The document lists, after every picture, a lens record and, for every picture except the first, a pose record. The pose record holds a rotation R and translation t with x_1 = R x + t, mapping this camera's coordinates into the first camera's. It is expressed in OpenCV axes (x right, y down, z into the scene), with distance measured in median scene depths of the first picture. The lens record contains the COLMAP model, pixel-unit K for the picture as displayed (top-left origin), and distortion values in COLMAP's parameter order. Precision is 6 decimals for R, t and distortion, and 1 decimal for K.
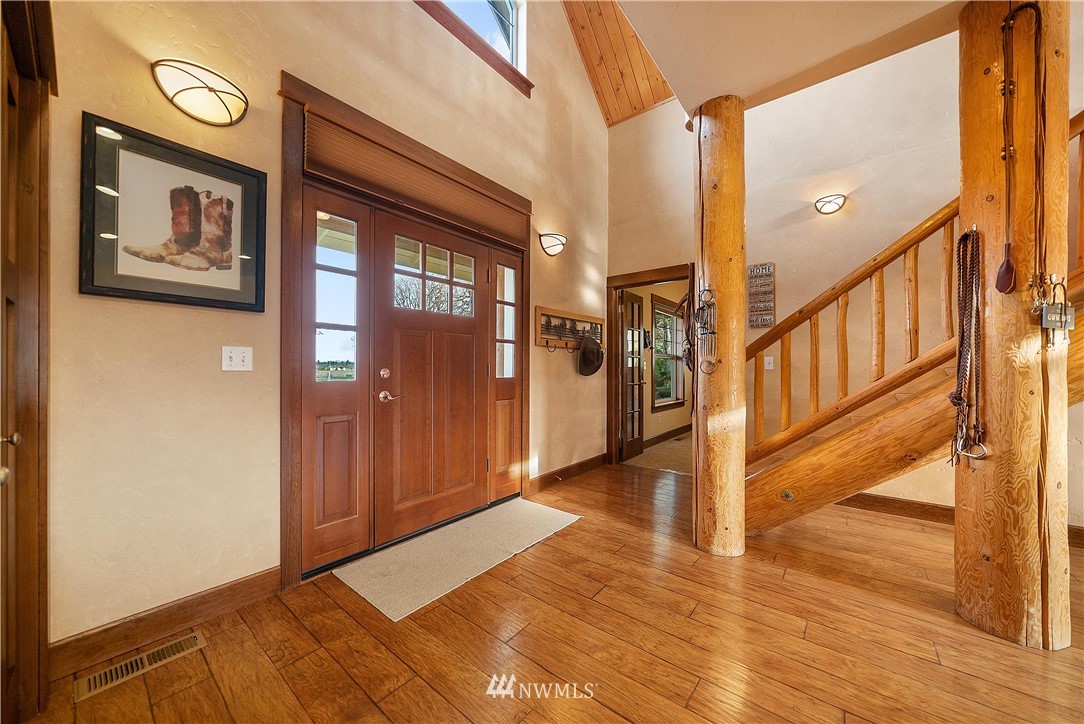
lens RADIAL K [[380.5, 0, 542.2], [0, 380.5, 369.0], [0, 0, 1]] dist [-0.002870, -0.000146]
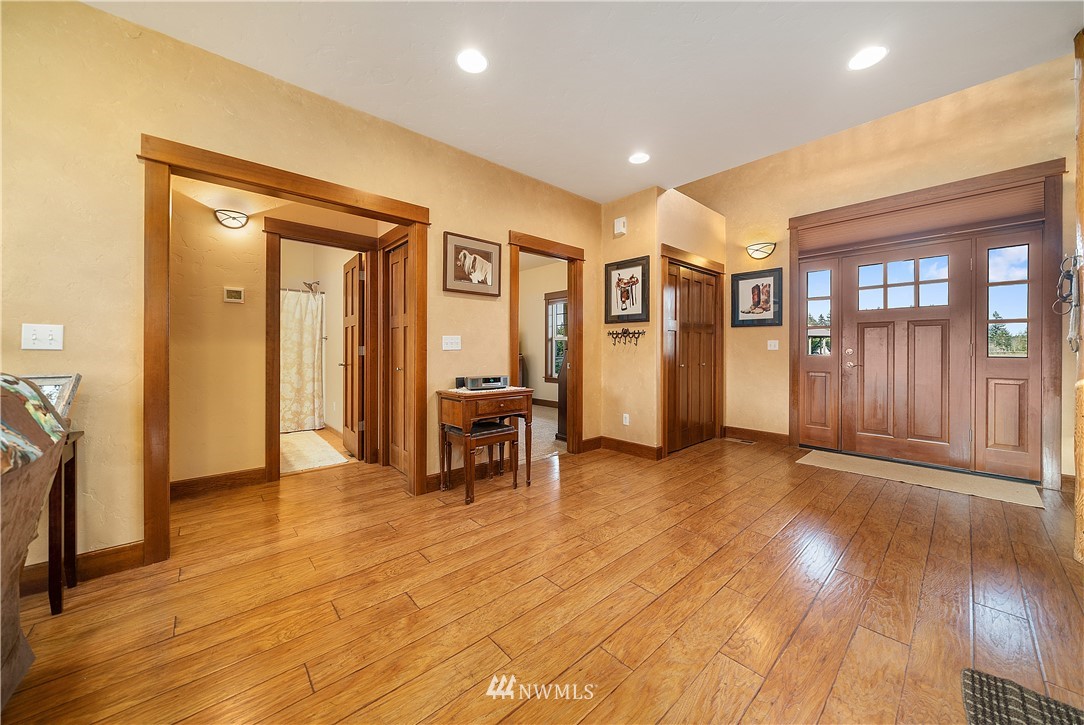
lens RADIAL K [[380.5, 0, 543.8], [0, 380.5, 353.1], [0, 0, 1]] dist [-0.002870, -0.000146]
pose [[-0.168016, 0.004213, -0.985775, 1.935088], [-0.000002, 0.999991, 0.004274, 0.014814], [0.985784, 0.000721, -0.168014, -0.075755]]
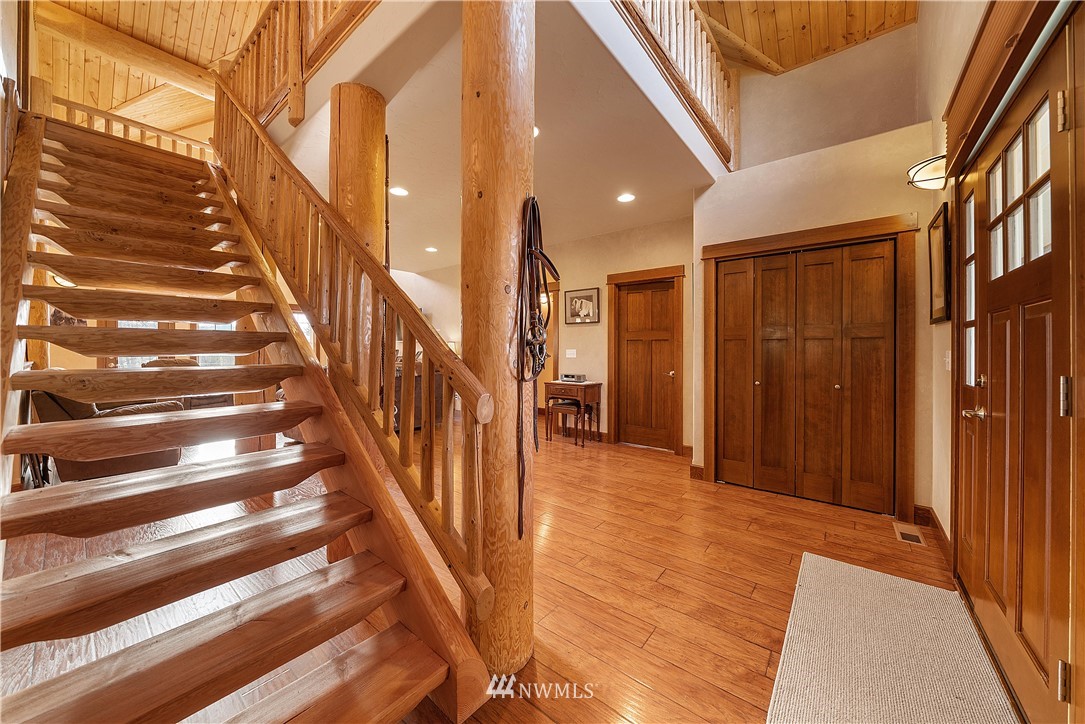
lens RADIAL K [[380.8, 0, 543.2], [0, 380.8, 351.3], [0, 0, 1]] dist [-0.002870, -0.000146]
pose [[-0.999973, -0.006086, -0.004084, 0.527277], [-0.006096, 0.999978, 0.002430, -0.049568], [0.004069, 0.002455, -0.999989, 2.224324]]
